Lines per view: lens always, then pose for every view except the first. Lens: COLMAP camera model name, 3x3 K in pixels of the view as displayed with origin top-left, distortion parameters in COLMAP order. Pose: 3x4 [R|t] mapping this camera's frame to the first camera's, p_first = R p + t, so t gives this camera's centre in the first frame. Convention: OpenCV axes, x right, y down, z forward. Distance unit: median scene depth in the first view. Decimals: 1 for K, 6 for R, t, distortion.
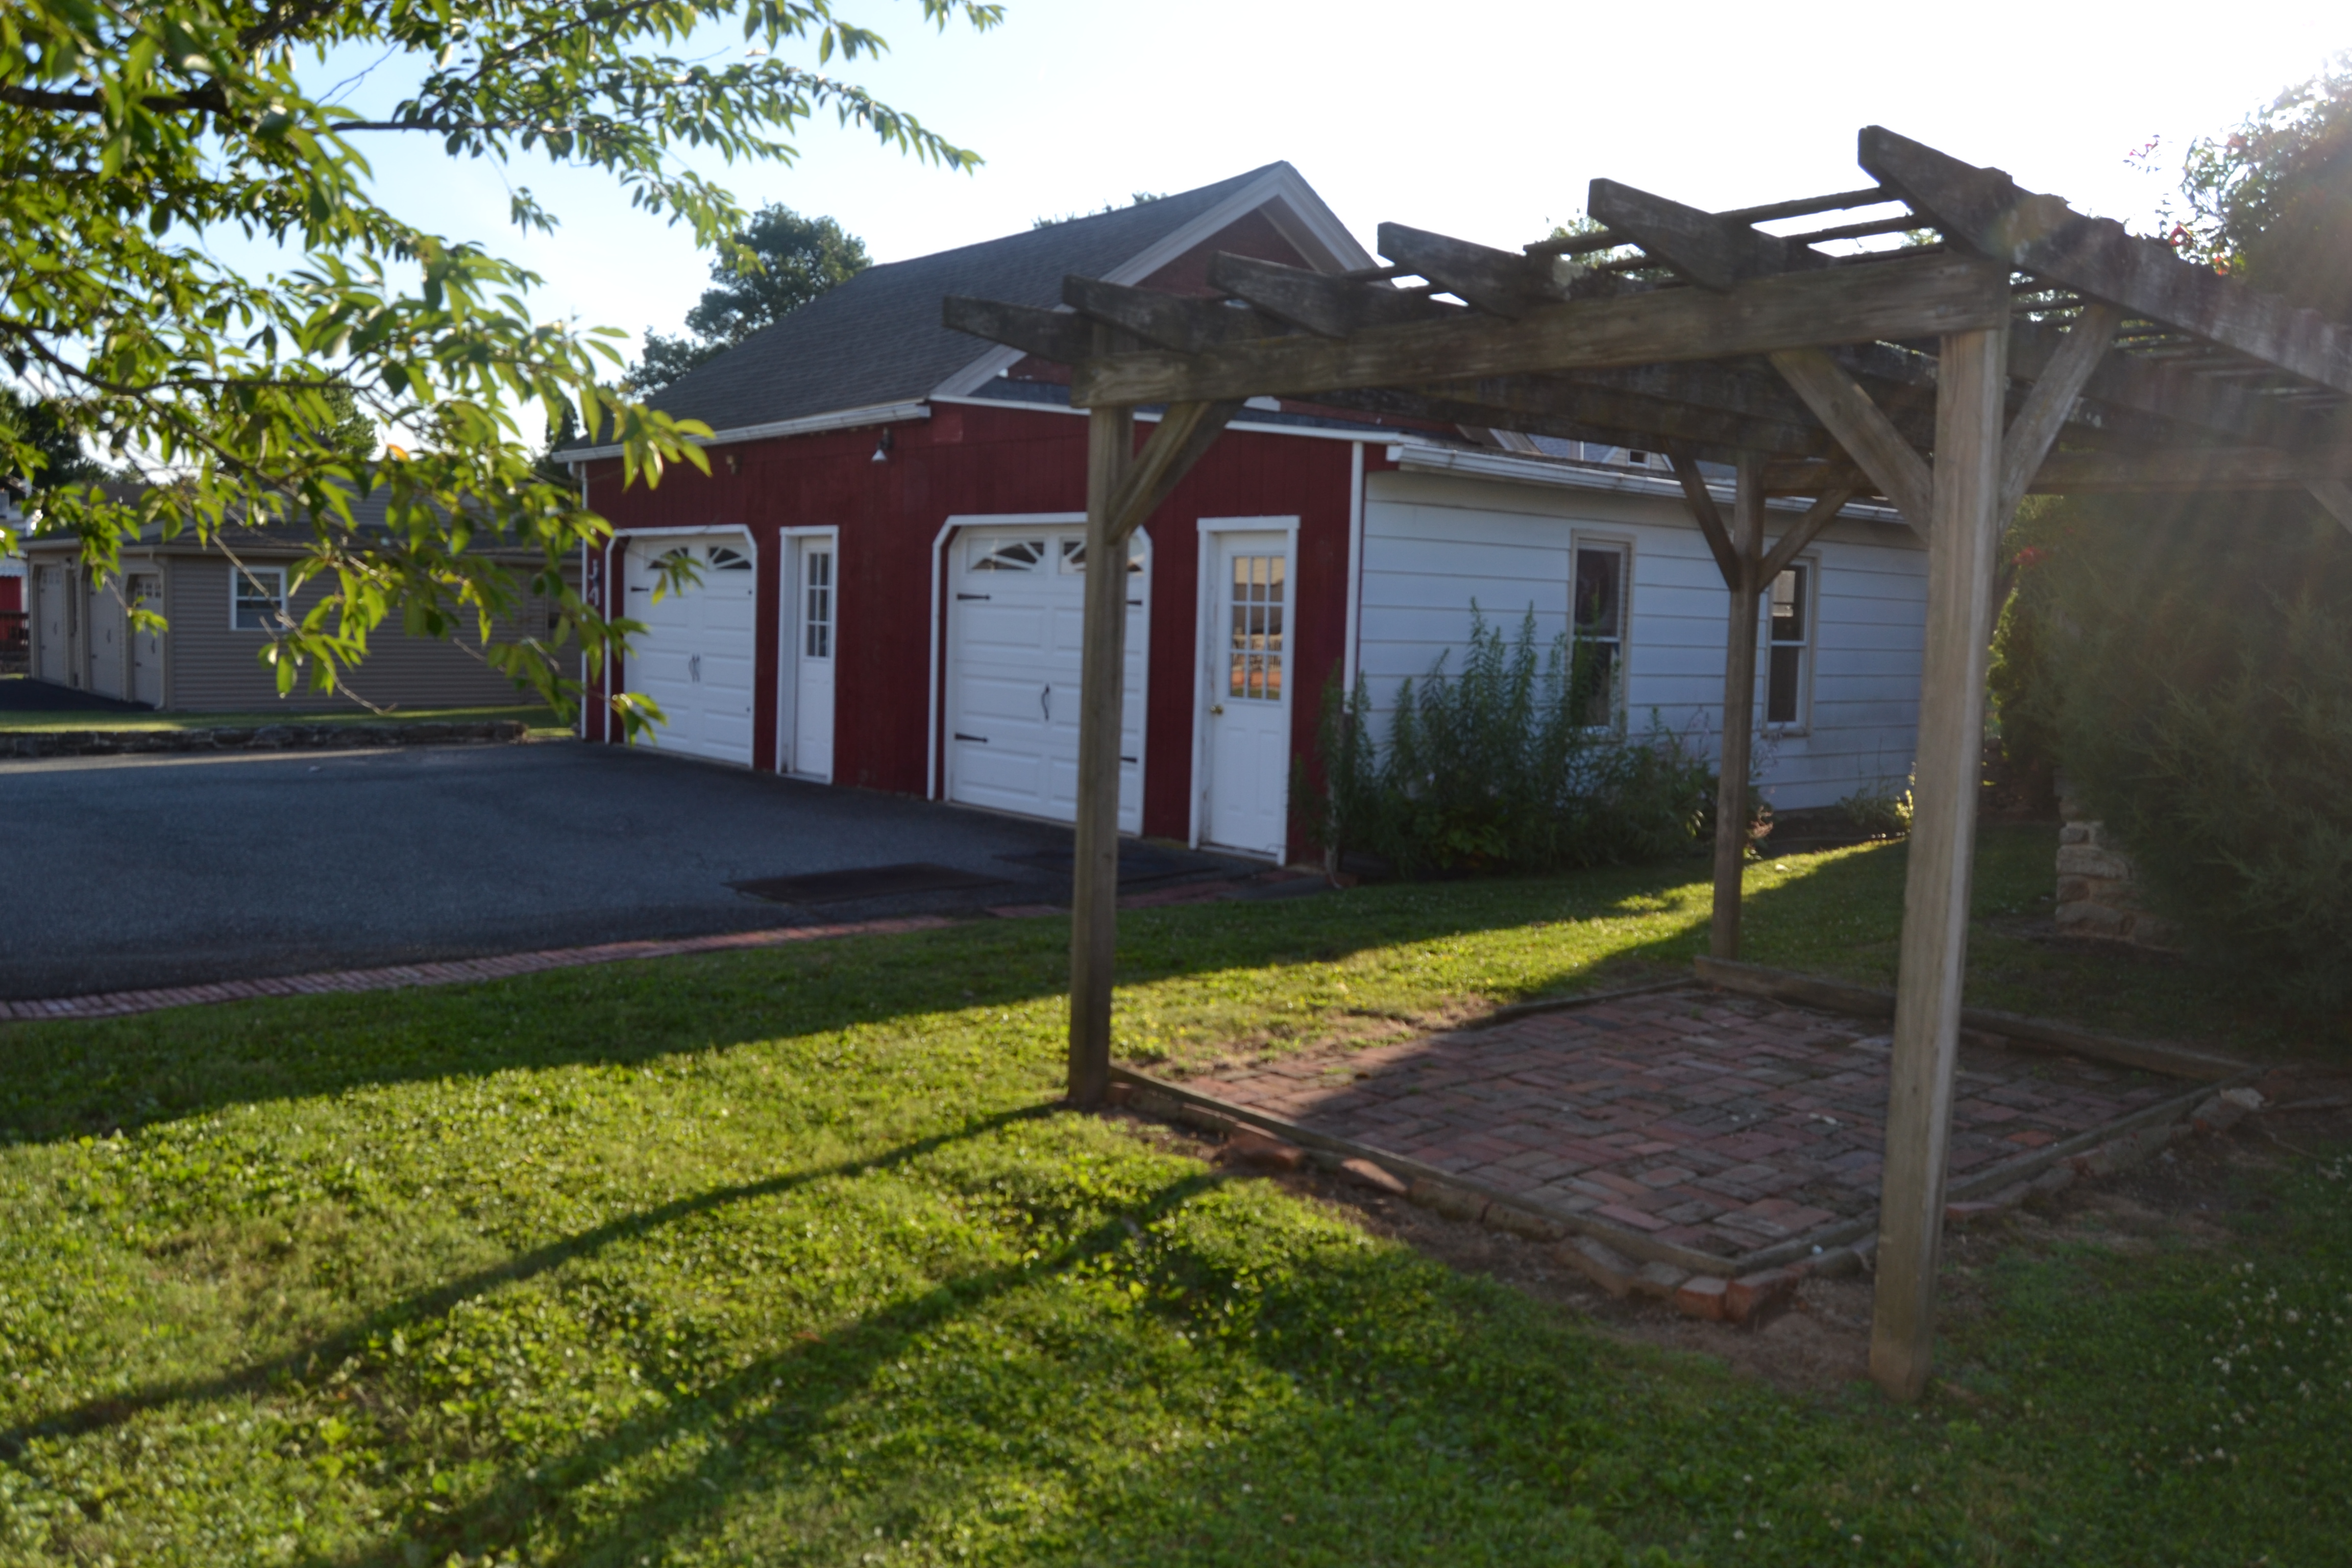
lens RADIAL K [[1872.2, 0, 1173.6], [0, 1872.2, 784.7], [0, 0, 1]] dist [-0.088871, 0.035821]
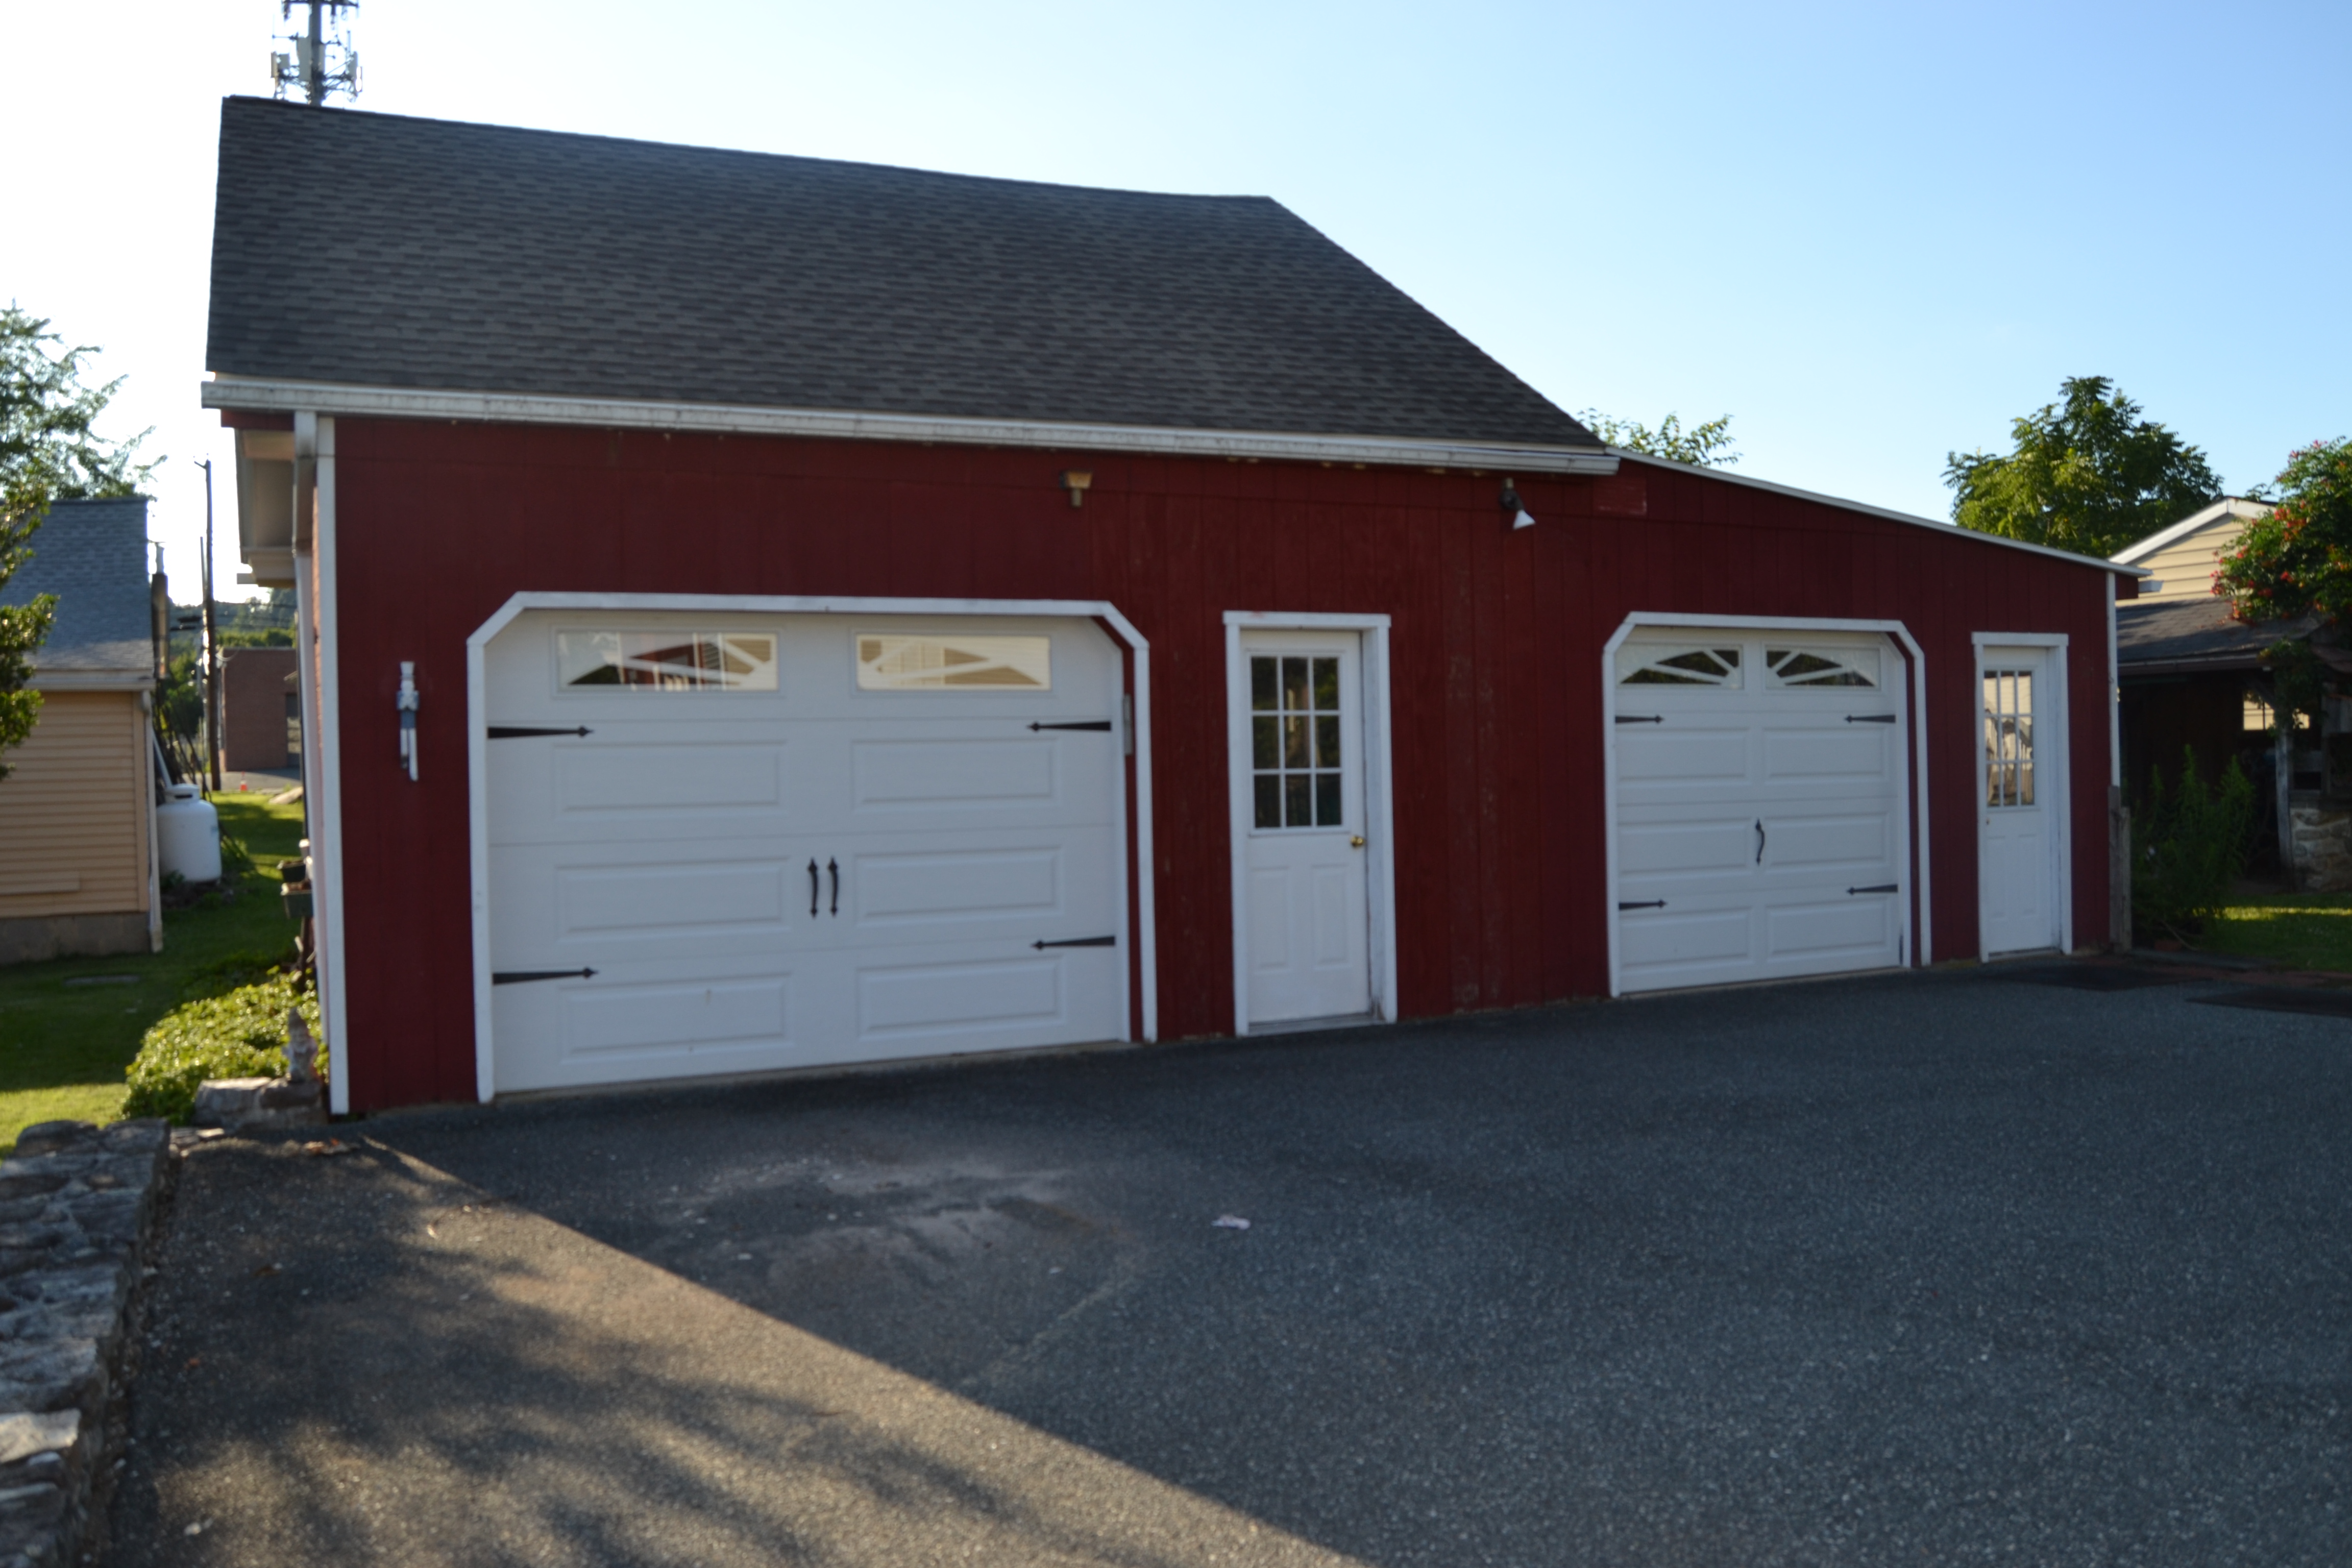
lens RADIAL K [[1872.2, 0, 1173.1], [0, 1872.2, 778.2], [0, 0, 1]] dist [-0.088871, 0.035821]
pose [[0.243768, -0.057837, 0.968107, -0.901978], [0.111413, 0.993282, 0.031288, -0.123104], [-0.963413, 0.100233, 0.248574, 1.009037]]
